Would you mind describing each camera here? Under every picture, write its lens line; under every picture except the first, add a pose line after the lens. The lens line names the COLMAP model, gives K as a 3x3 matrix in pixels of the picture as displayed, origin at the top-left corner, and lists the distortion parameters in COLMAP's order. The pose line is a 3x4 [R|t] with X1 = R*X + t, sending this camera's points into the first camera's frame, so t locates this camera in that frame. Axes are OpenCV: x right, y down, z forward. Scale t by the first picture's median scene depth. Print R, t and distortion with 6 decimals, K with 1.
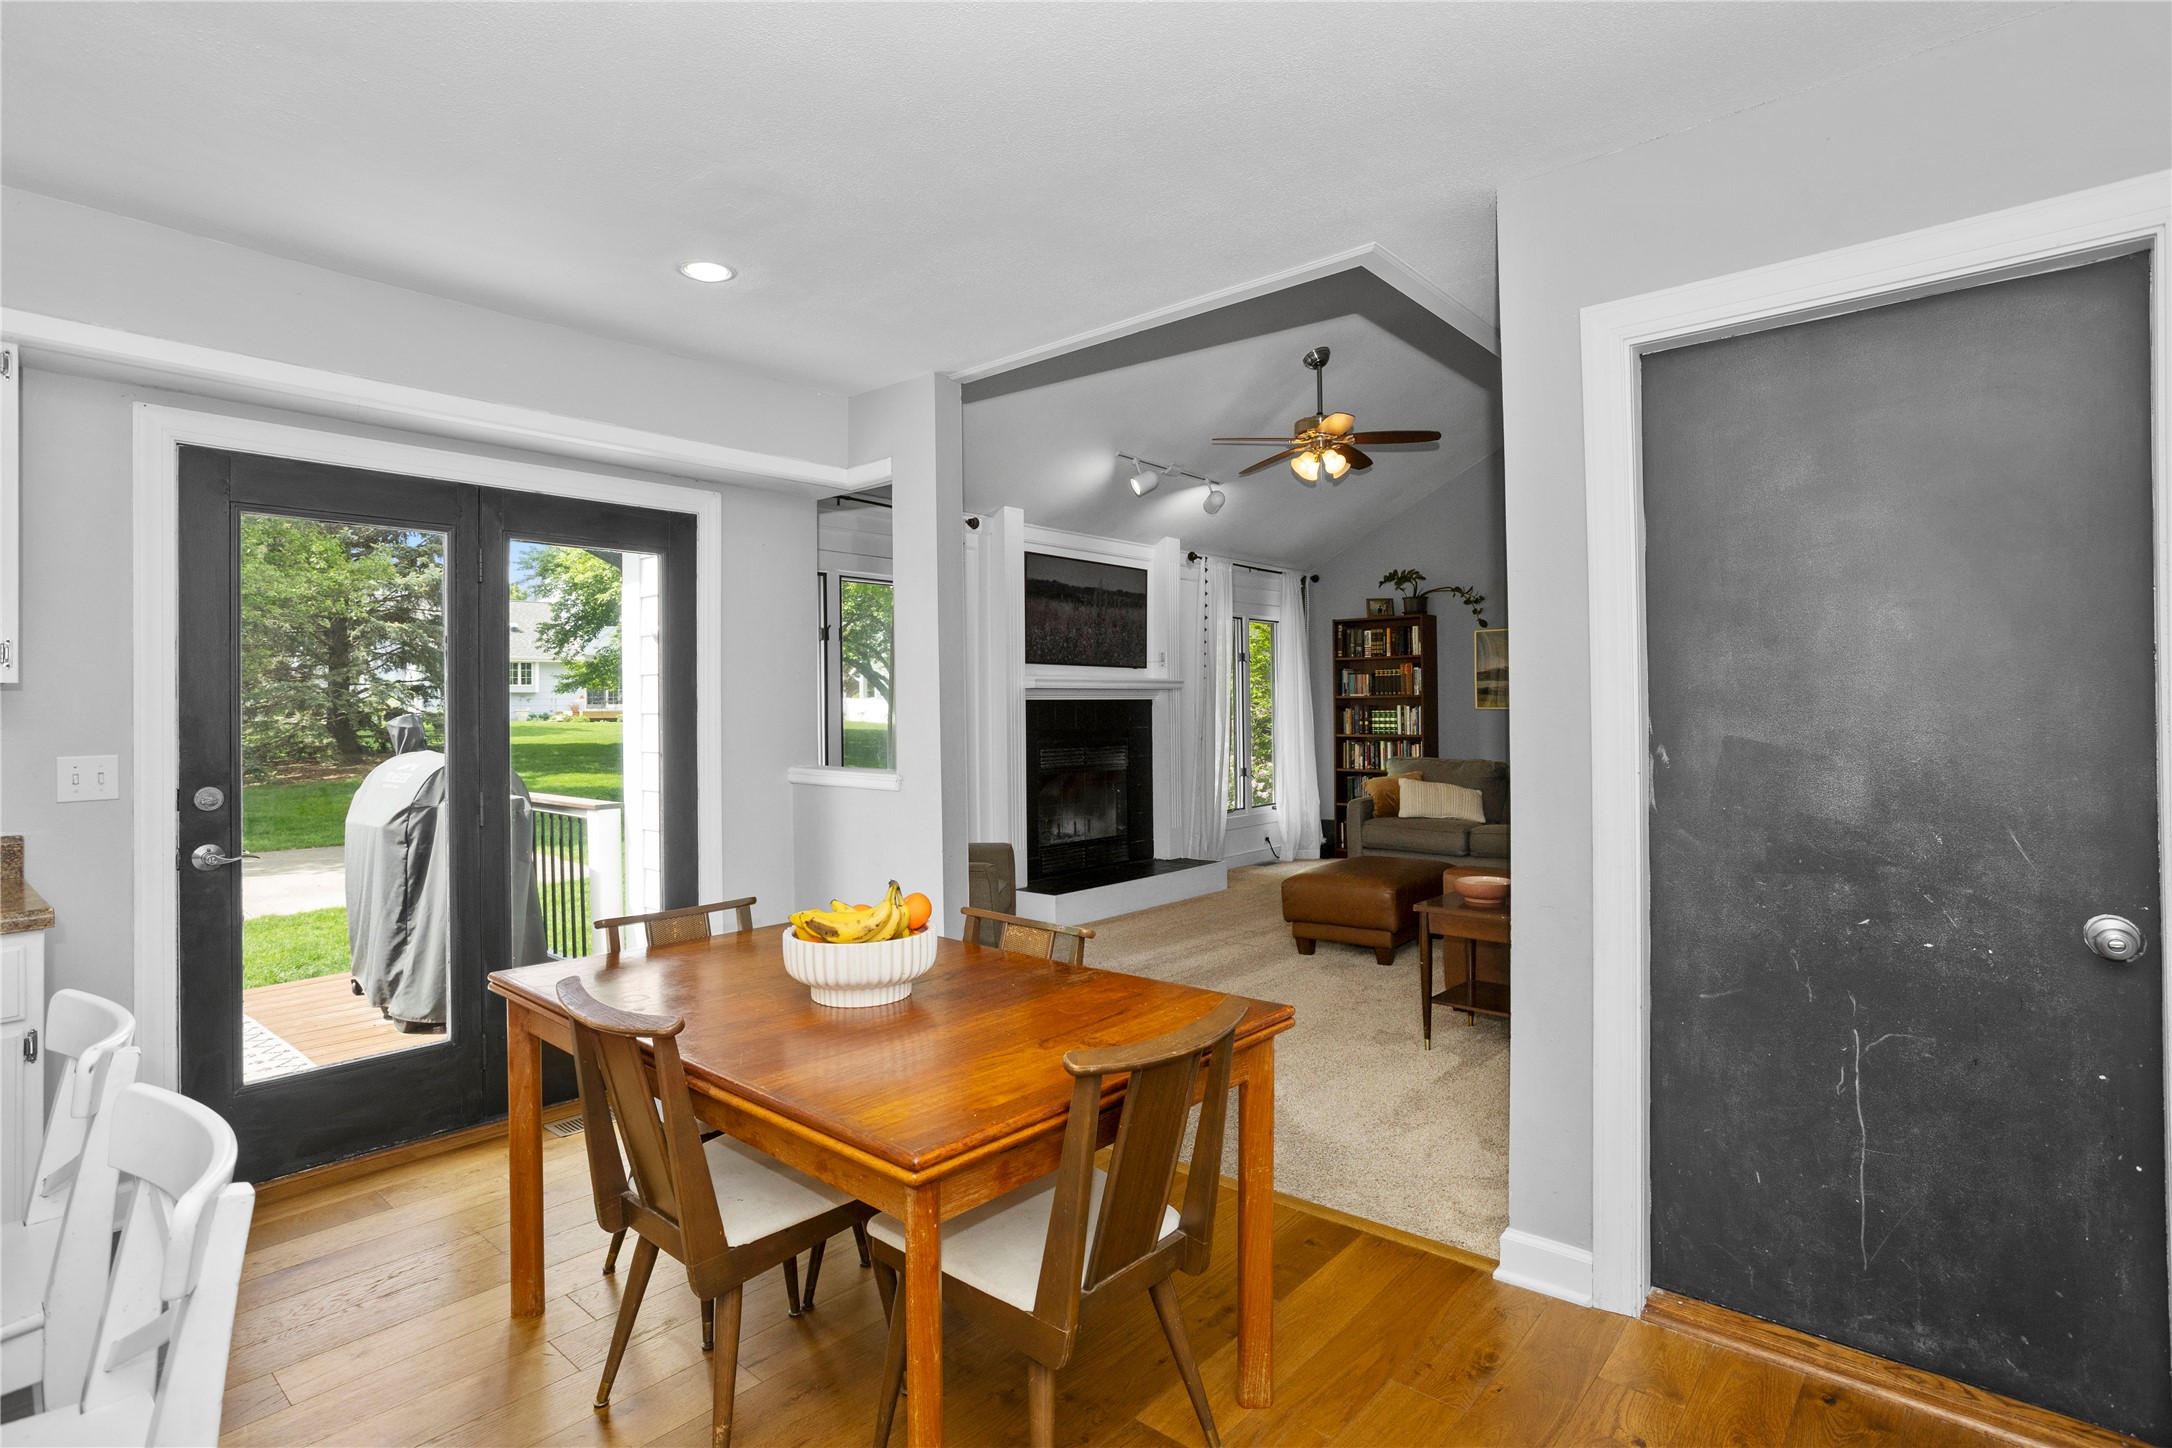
lens RADIAL K [[1102.4, 0, 1113.6], [0, 1102.4, 715.5], [0, 0, 1]] dist [-0.027933, 0.000659]
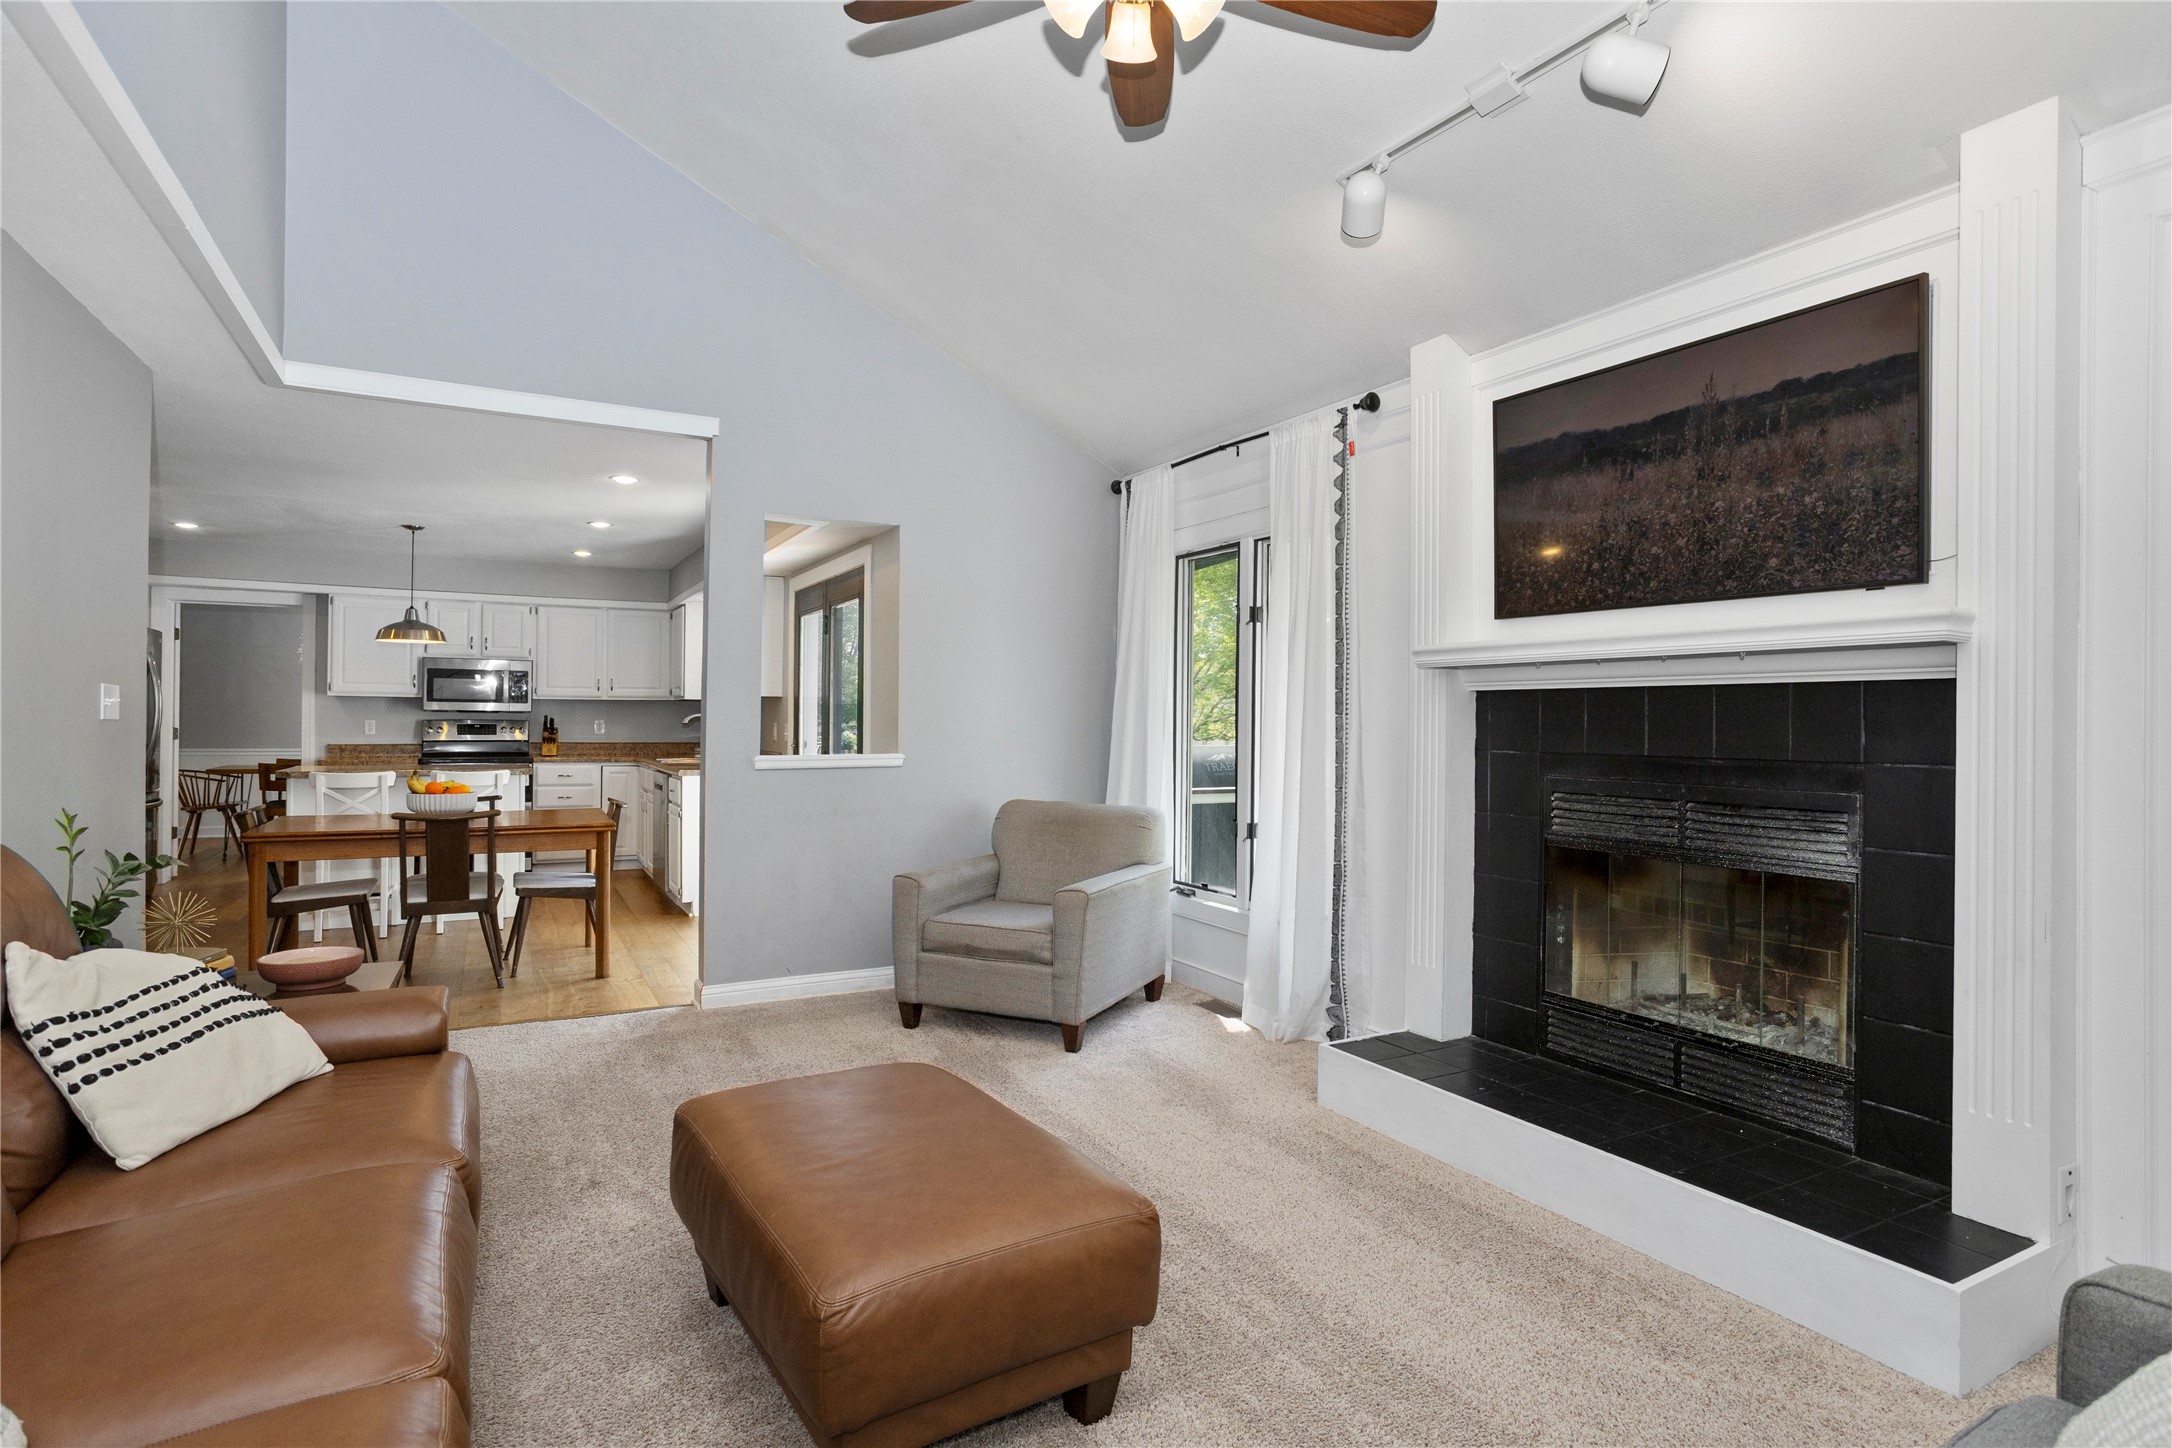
lens RADIAL K [[1138.7, 0, 1086.0], [0, 1138.7, 724.0], [0, 0, 1]] dist [-0.047233, 0.033444]
pose [[-0.373829, 0.008525, -0.927458, 0.425492], [-0.013192, 0.999808, 0.014507, -0.003324], [0.927404, 0.017658, -0.373645, 0.905705]]
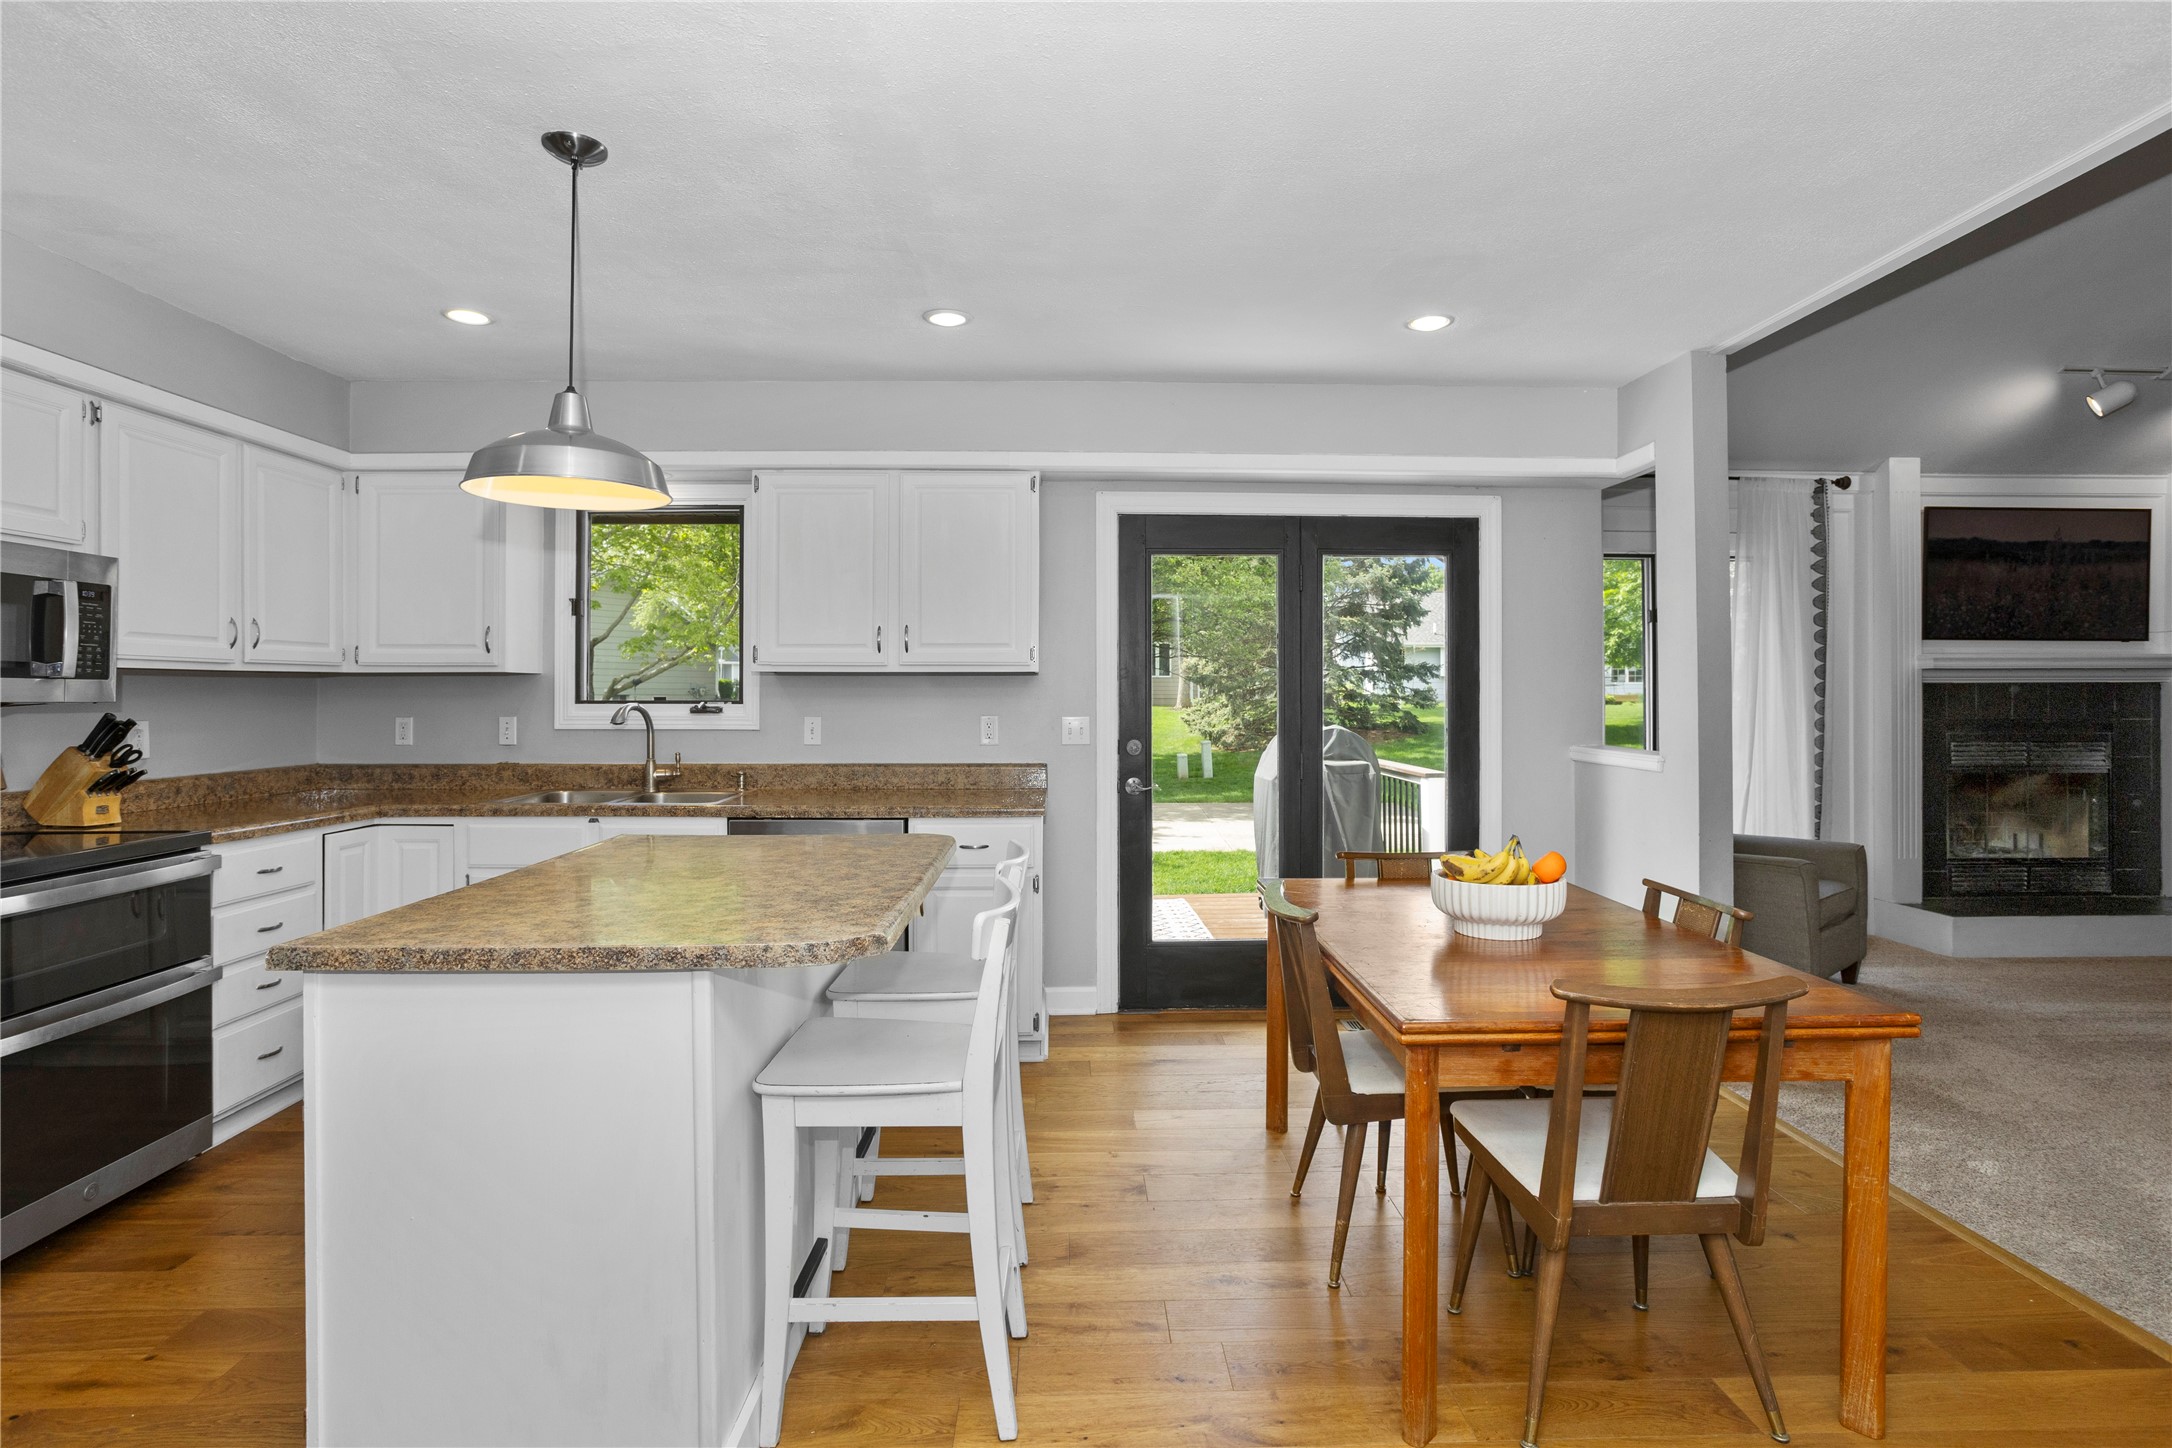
lens RADIAL K [[1117.7, 0, 1090.0], [0, 1117.7, 695.2], [0, 0, 1]] dist [-0.033060, 0.022757]
pose [[0.674874, 0.008512, -0.737884, 0.099903], [-0.011099, 0.999937, 0.001384, 0.001052], [0.737849, 0.007256, 0.674926, -0.036499]]
